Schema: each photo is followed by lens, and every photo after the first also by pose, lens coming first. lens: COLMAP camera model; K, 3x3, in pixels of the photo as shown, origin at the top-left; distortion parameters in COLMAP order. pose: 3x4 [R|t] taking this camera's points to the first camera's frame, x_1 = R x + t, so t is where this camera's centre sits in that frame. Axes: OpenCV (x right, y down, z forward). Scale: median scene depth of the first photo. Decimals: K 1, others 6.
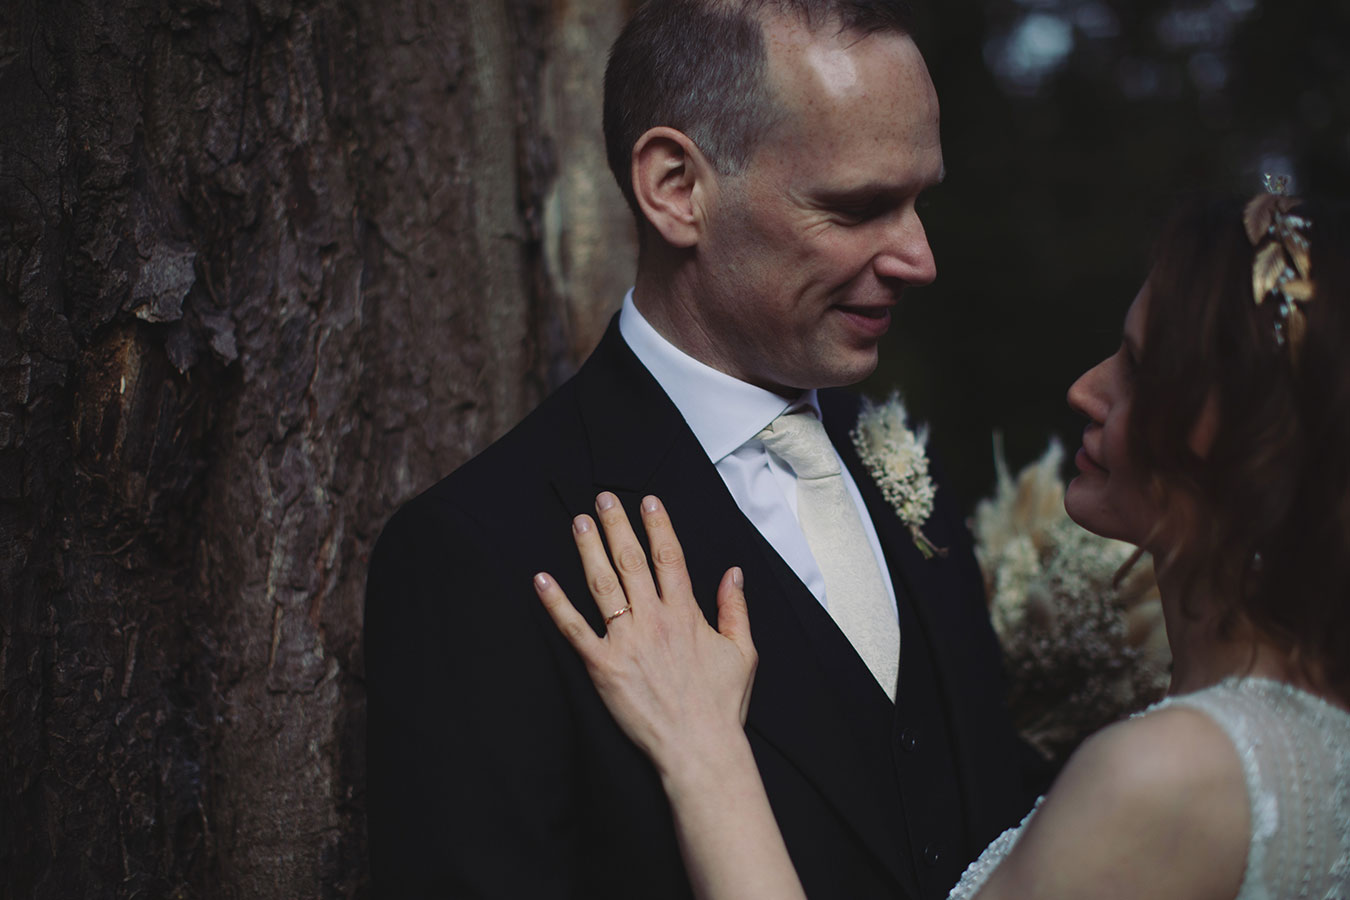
lens RADIAL K [[1930.6, 0, 675.0], [0, 1930.6, 450.0], [0, 0, 1]] dist [-0.184793, 0.388266]
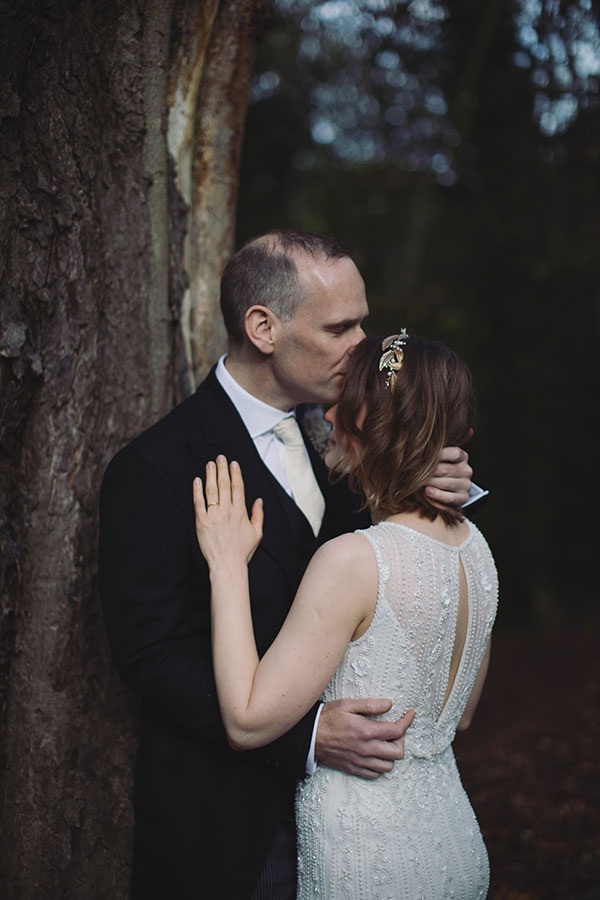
lens RADIAL K [[1254.4, 0, 305.8], [0, 1254.4, 438.4], [0, 0, 1]] dist [-0.146763, 0.304596]
pose [[0.998311, 0.058028, 0.002693, 0.092678], [-0.058081, 0.996238, 0.064311, -0.082559], [0.001049, -0.064359, 0.997926, -0.519090]]
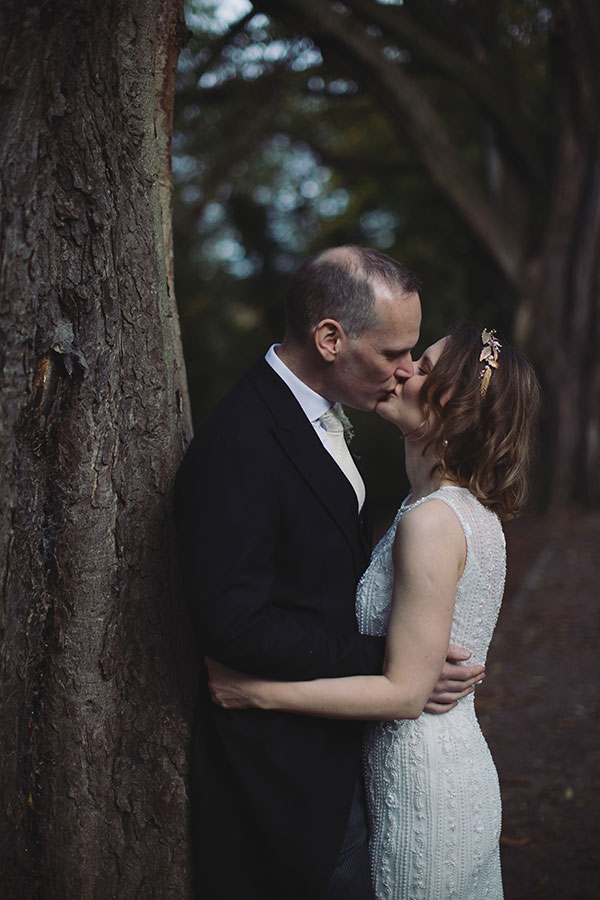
lens RADIAL K [[1254.4, 0, 305.8], [0, 1254.4, 438.4], [0, 0, 1]] dist [-0.146763, 0.304596]
pose [[0.928943, 0.008526, 0.370125, -0.537978], [-0.025921, 0.998779, 0.042049, -0.032294], [-0.369315, -0.048655, 0.928030, -0.539462]]
